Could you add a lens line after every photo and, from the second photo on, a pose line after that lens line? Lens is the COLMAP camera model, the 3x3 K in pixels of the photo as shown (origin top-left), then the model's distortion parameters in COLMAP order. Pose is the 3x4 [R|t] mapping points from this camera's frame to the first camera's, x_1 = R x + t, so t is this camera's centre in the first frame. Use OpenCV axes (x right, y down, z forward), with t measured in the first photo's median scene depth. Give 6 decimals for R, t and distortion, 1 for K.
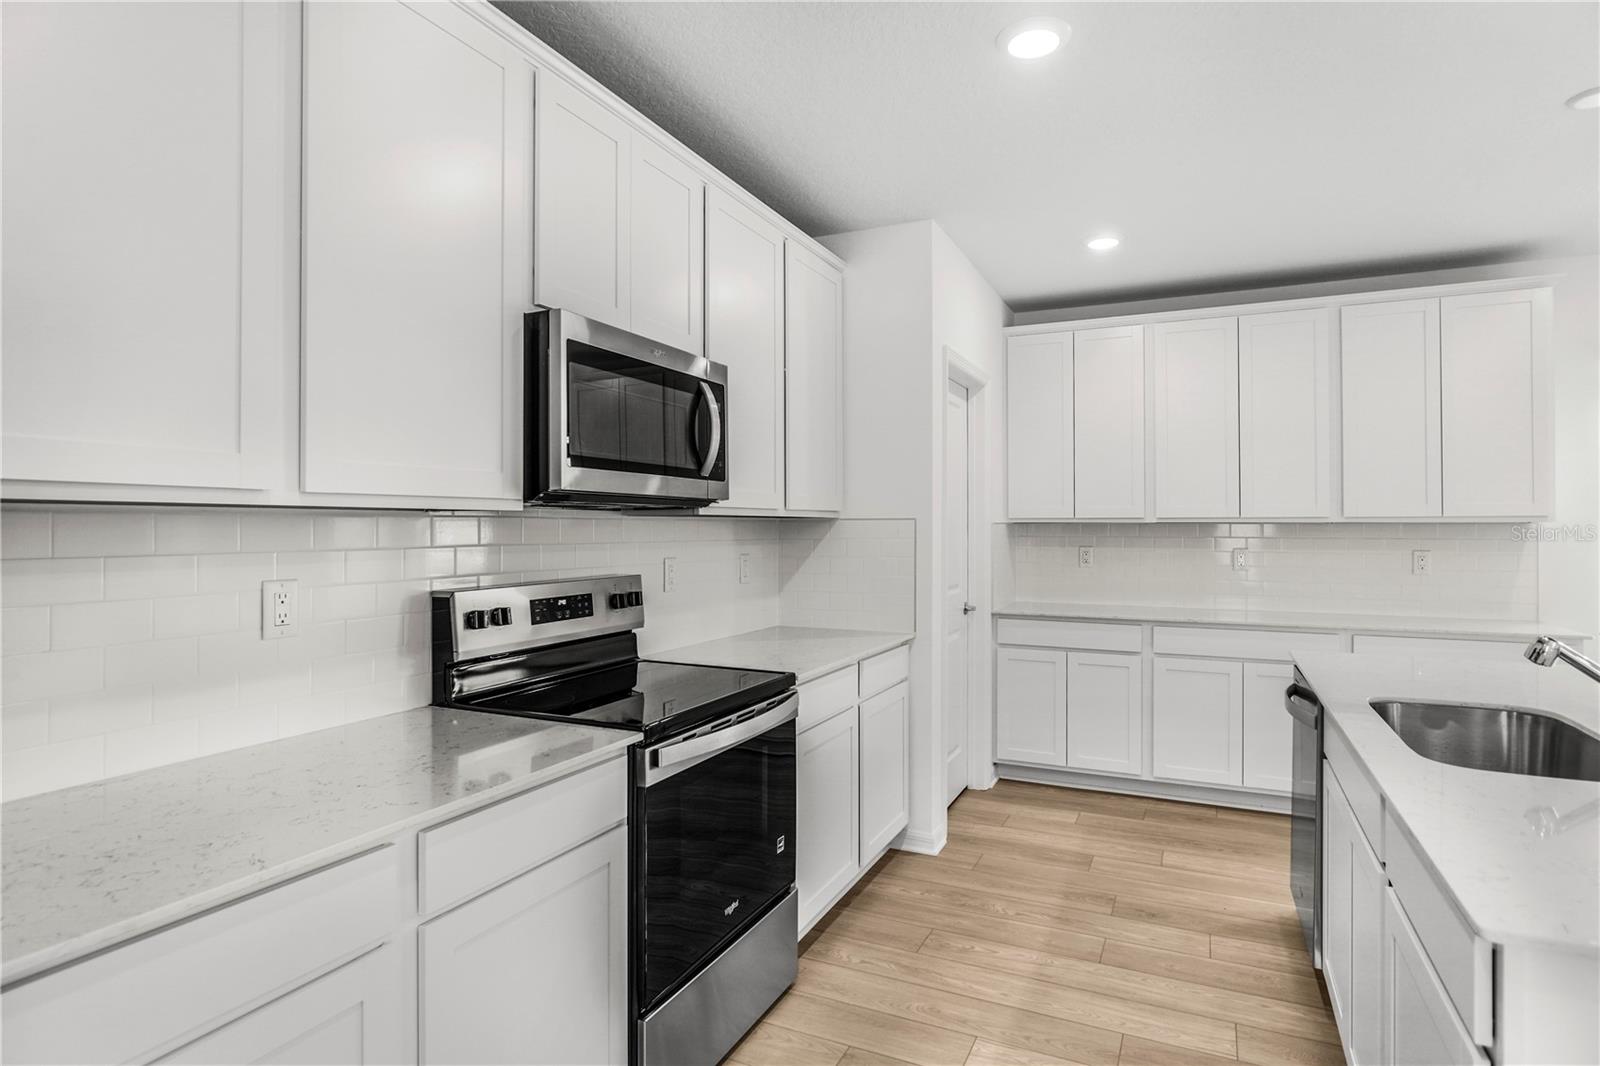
lens RADIAL K [[861.3, 0, 799.0], [0, 861.3, 524.2], [0, 0, 1]] dist [-0.010547, 0.007530]
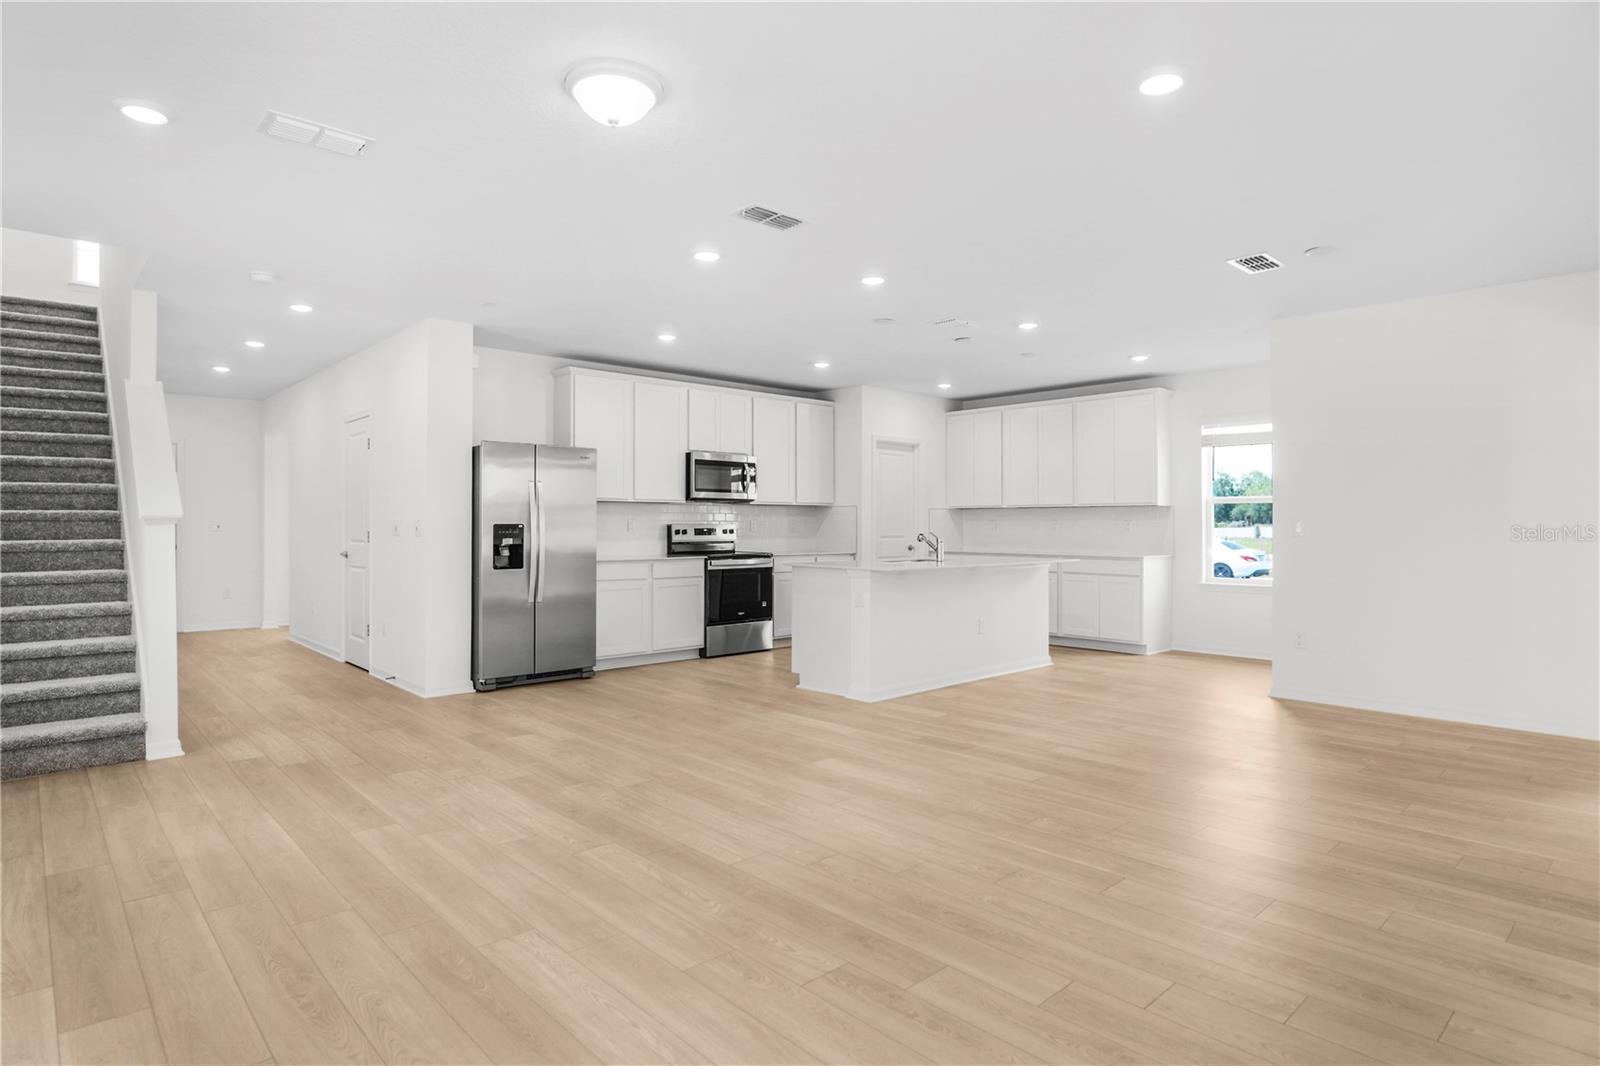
lens RADIAL K [[861.3, 0, 791.7], [0, 861.3, 523.5], [0, 0, 1]] dist [-0.010547, 0.007530]
pose [[0.923852, -0.000973, -0.382748, 1.264462], [0.001504, 0.999998, 0.001086, 0.058180], [0.382746, -0.001579, 0.923852, -1.898068]]
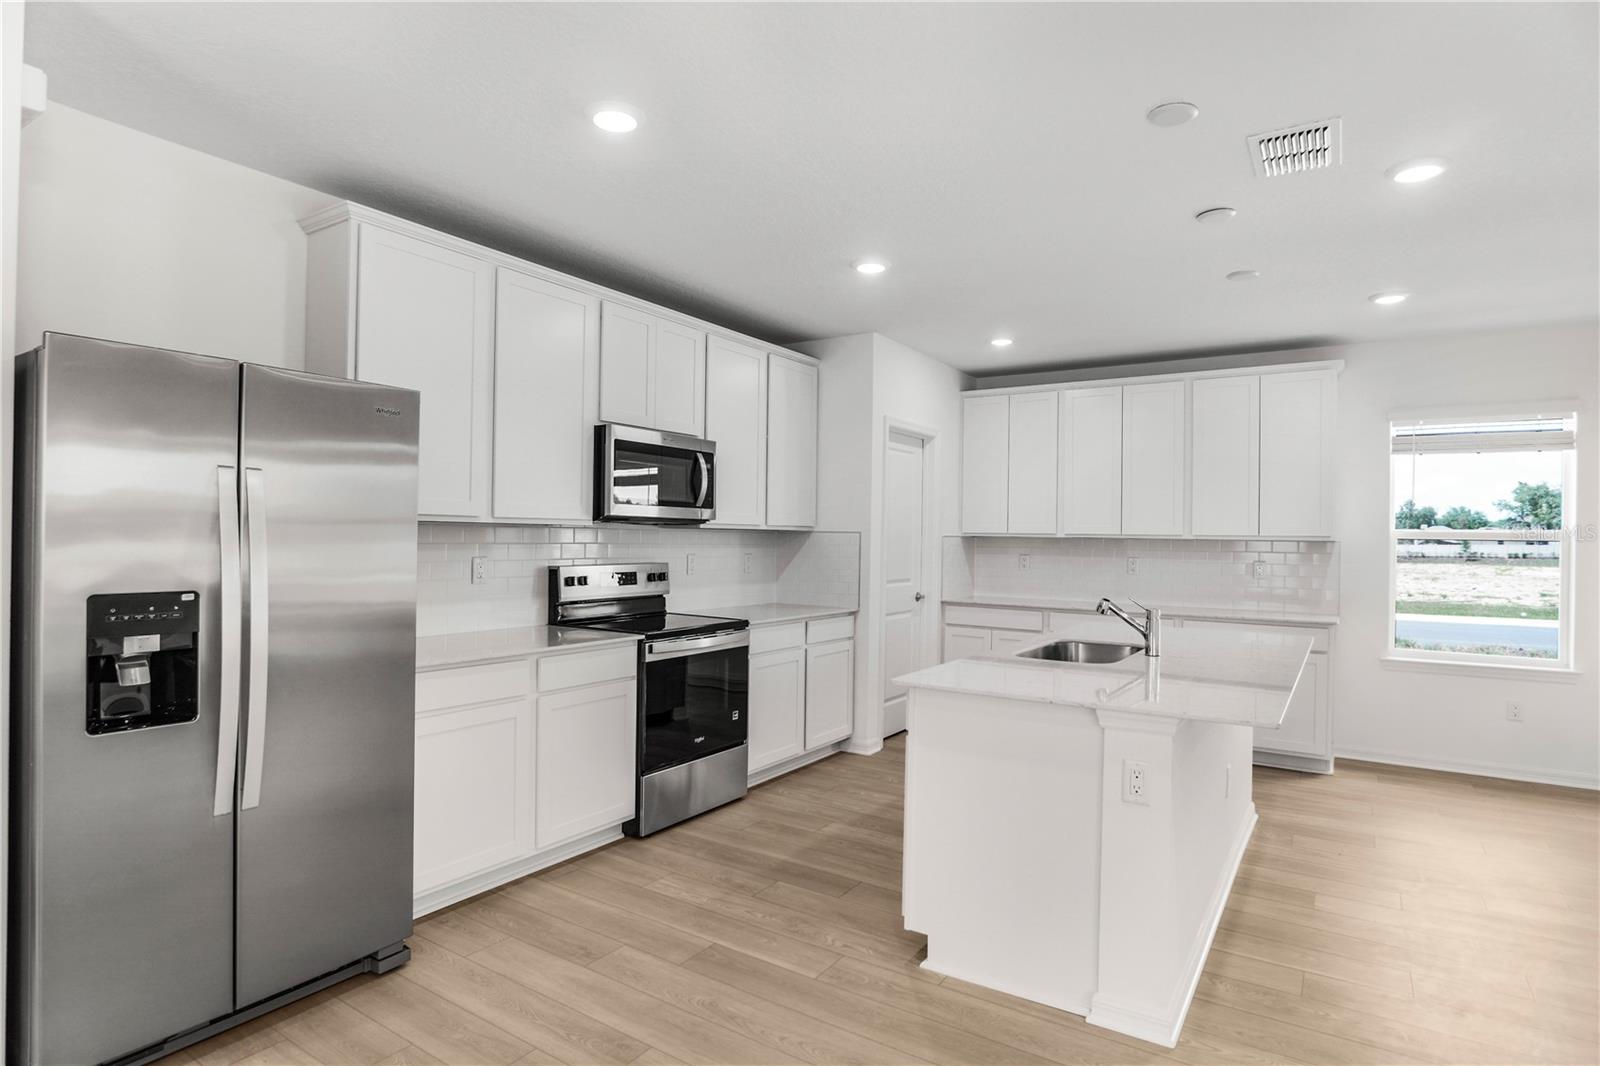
lens RADIAL K [[861.3, 0, 799.6], [0, 861.3, 536.6], [0, 0, 1]] dist [-0.010547, 0.007530]
pose [[0.989821, 0.014009, -0.141629, 0.334213], [-0.013901, 0.999902, 0.001755, 0.000222], [0.141639, 0.000232, 0.989918, -0.692217]]
